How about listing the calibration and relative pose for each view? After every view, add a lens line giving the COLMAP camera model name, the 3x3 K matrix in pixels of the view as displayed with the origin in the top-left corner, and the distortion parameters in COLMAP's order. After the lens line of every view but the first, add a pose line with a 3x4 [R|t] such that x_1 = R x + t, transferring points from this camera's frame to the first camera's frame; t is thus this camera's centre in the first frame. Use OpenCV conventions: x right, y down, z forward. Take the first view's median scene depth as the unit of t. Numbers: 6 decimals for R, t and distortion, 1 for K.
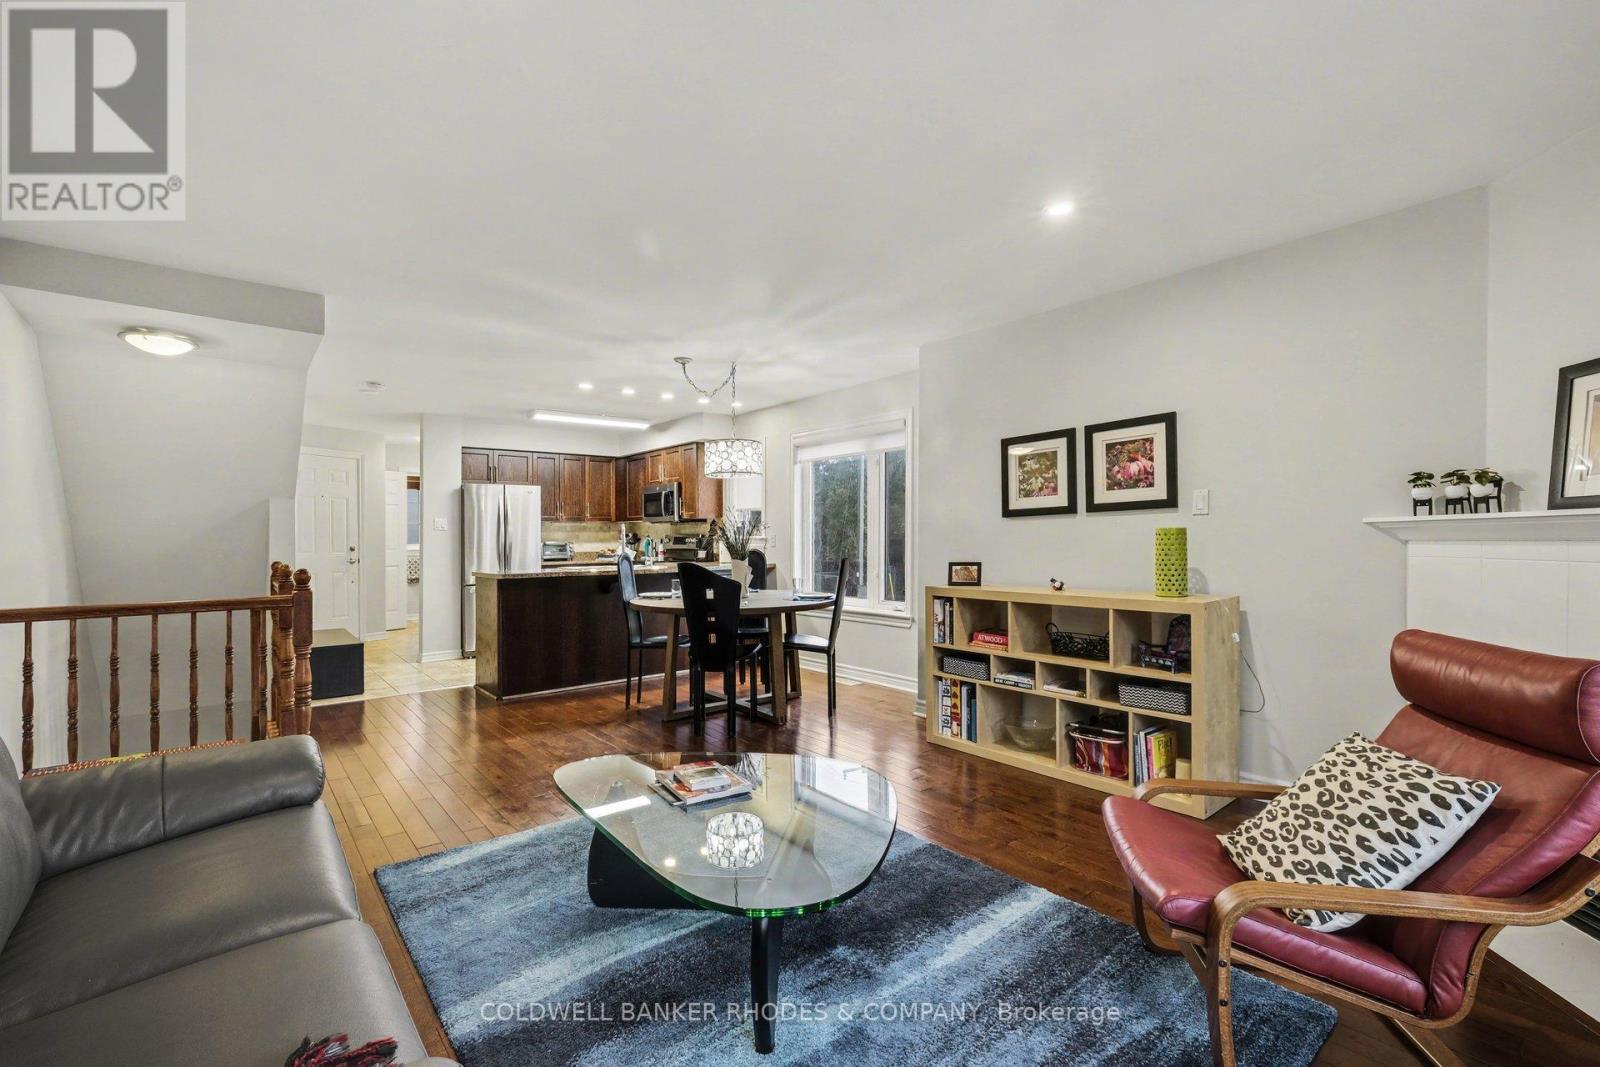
lens RADIAL K [[708.7, 0, 775.5], [0, 708.7, 536.5], [0, 0, 1]] dist [0.002157, -0.001094]
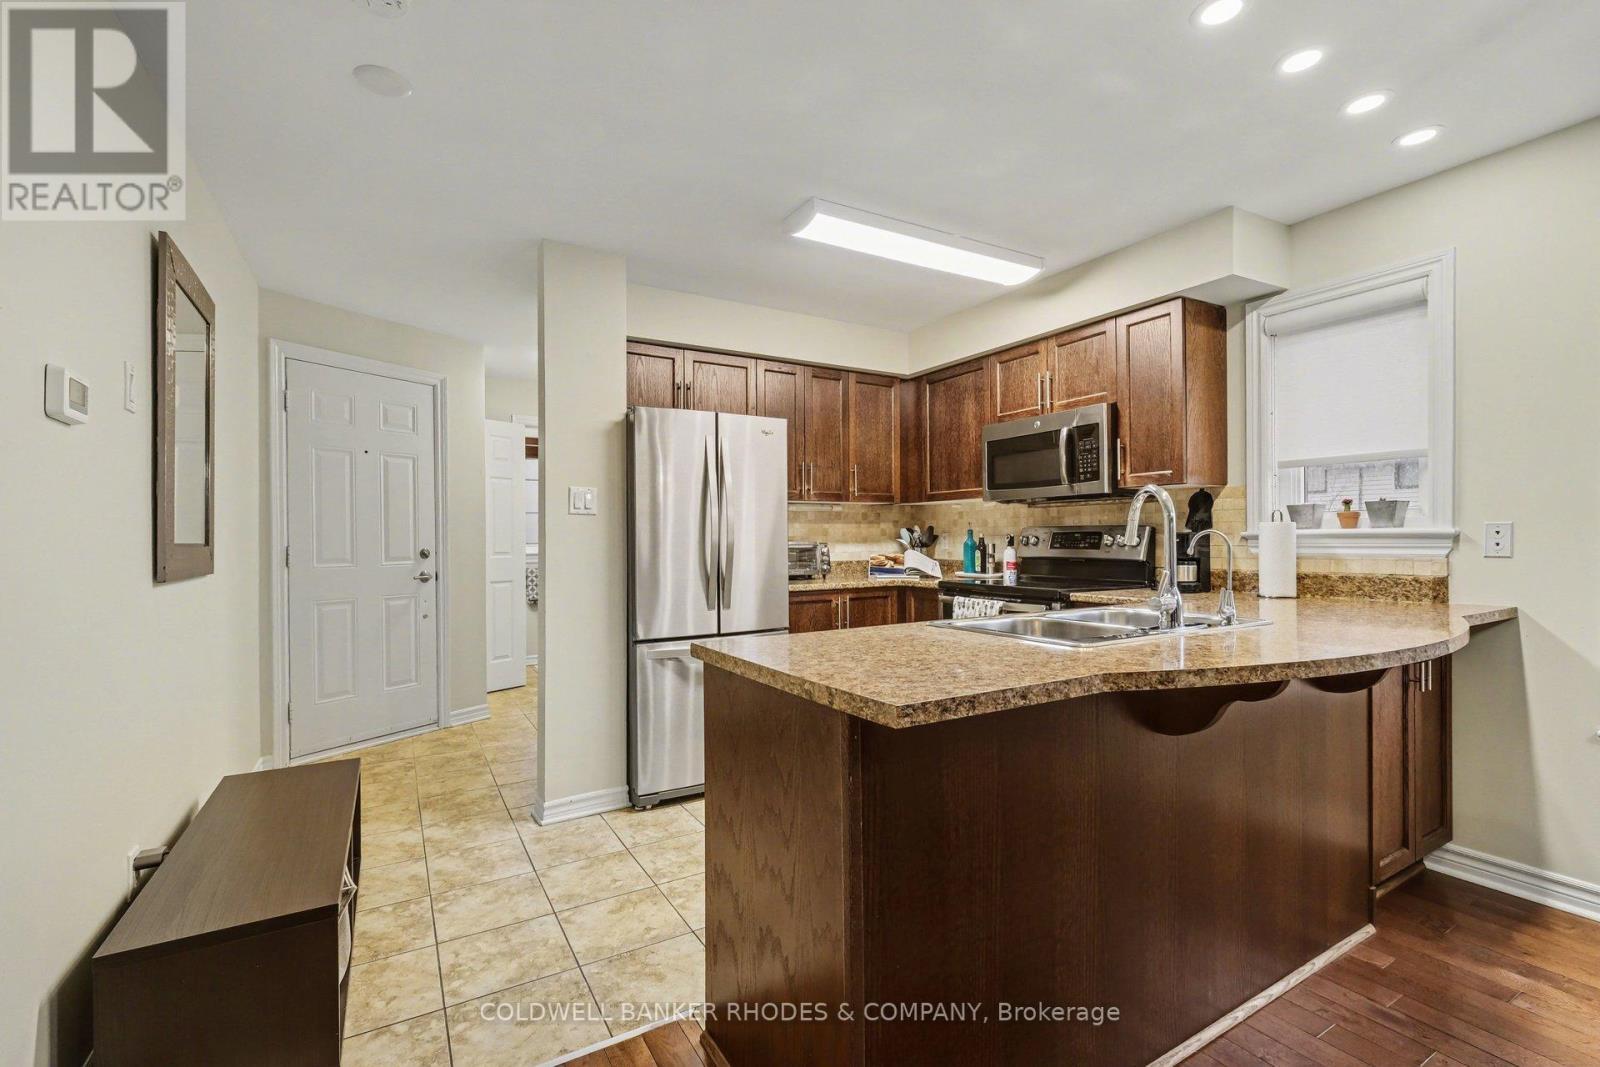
lens RADIAL K [[708.7, 0, 812.4], [0, 708.7, 545.4], [0, 0, 1]] dist [0.002157, -0.001094]
pose [[0.994322, 0.003561, -0.106356, -0.500013], [-0.003321, 0.999992, 0.002440, 0.017743], [0.106364, -0.002073, 0.994325, 1.025923]]
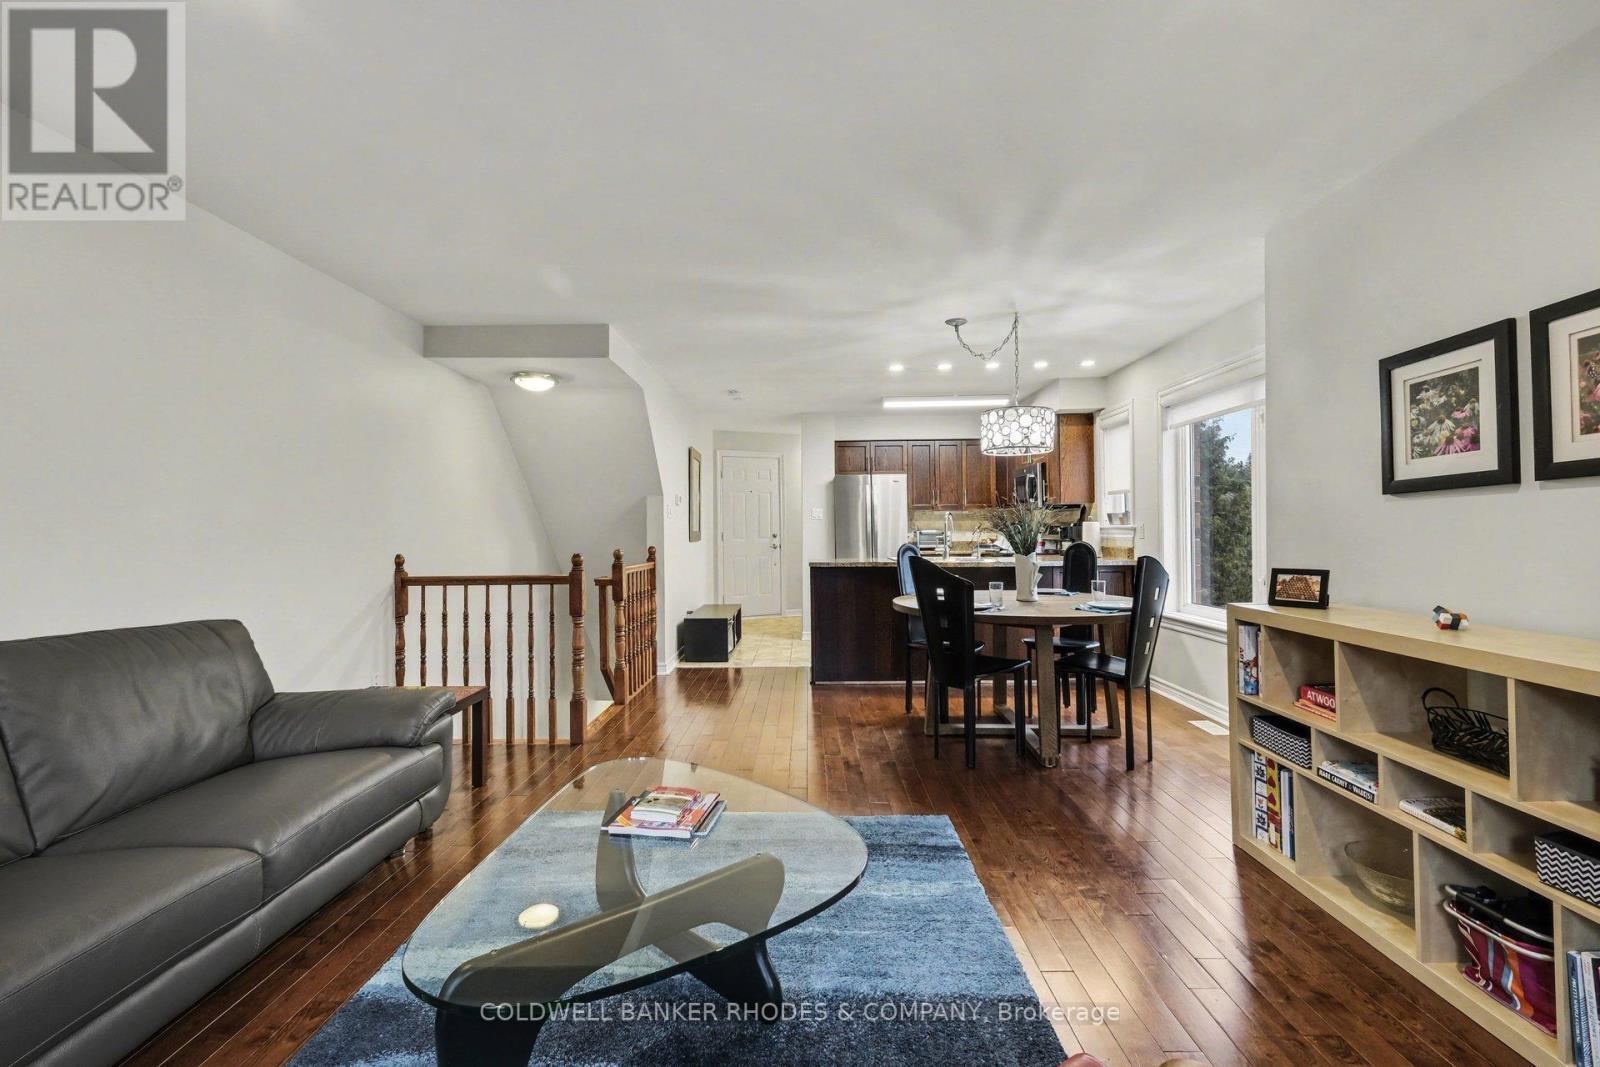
lens RADIAL K [[708.7, 0, 789.9], [0, 708.7, 524.5], [0, 0, 1]] dist [0.002157, -0.001094]
pose [[0.770254, -0.000673, -0.637737, 0.329383], [0.001698, 0.999998, 0.000995, -0.003765], [0.637735, -0.001849, 0.770254, 0.252034]]
